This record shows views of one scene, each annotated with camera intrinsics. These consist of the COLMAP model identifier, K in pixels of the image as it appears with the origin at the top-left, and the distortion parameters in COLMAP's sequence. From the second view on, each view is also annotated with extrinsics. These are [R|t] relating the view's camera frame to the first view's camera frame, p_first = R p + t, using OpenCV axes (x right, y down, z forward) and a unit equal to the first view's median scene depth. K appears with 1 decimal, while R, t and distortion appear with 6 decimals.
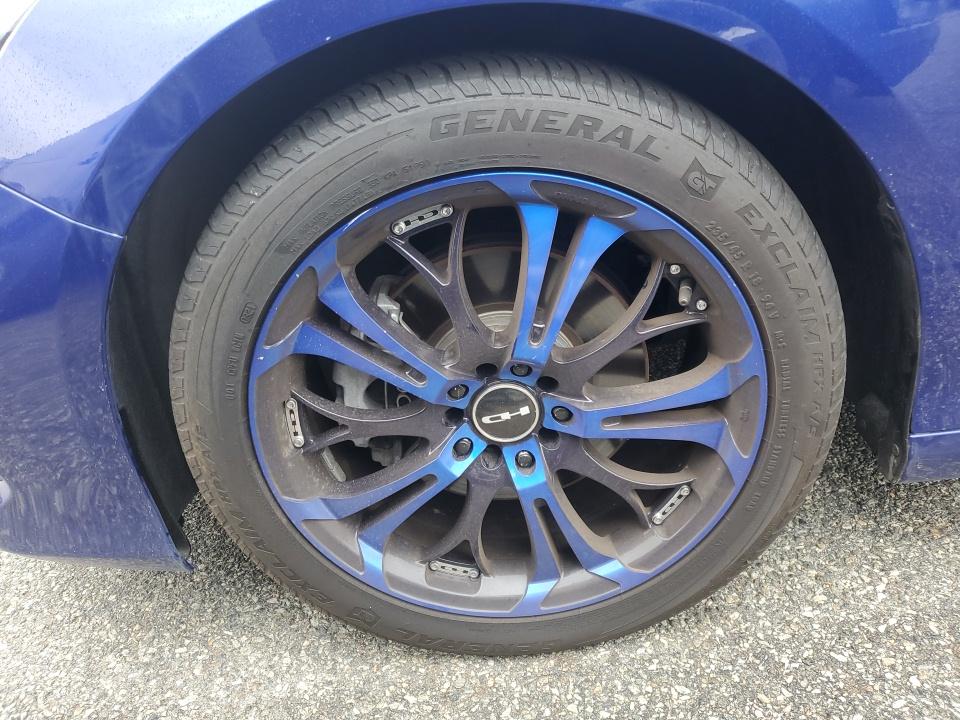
lens RADIAL K [[744.8, 0, 474.7], [0, 744.8, 356.1], [0, 0, 1]] dist [0.022007, -0.006003]
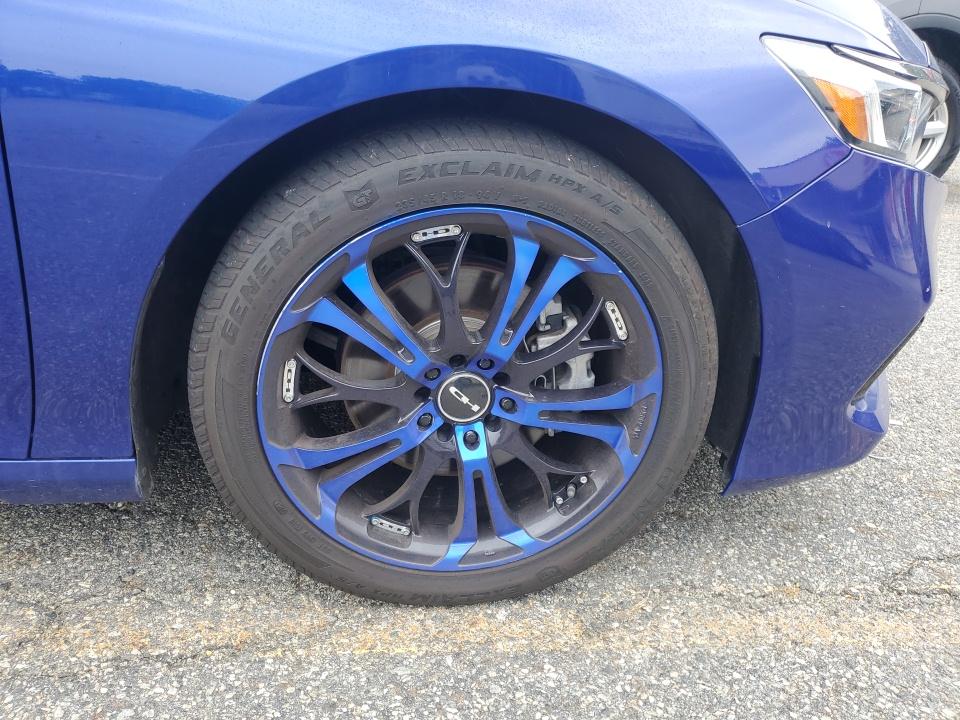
lens RADIAL K [[744.8, 0, 481.4], [0, 744.8, 360.2], [0, 0, 1]] dist [0.022007, -0.006003]
pose [[0.961690, 0.153161, 0.227365, -0.221187], [-0.140560, 0.987544, -0.070715, 0.097168], [-0.235364, 0.036047, 0.971239, -0.221356]]
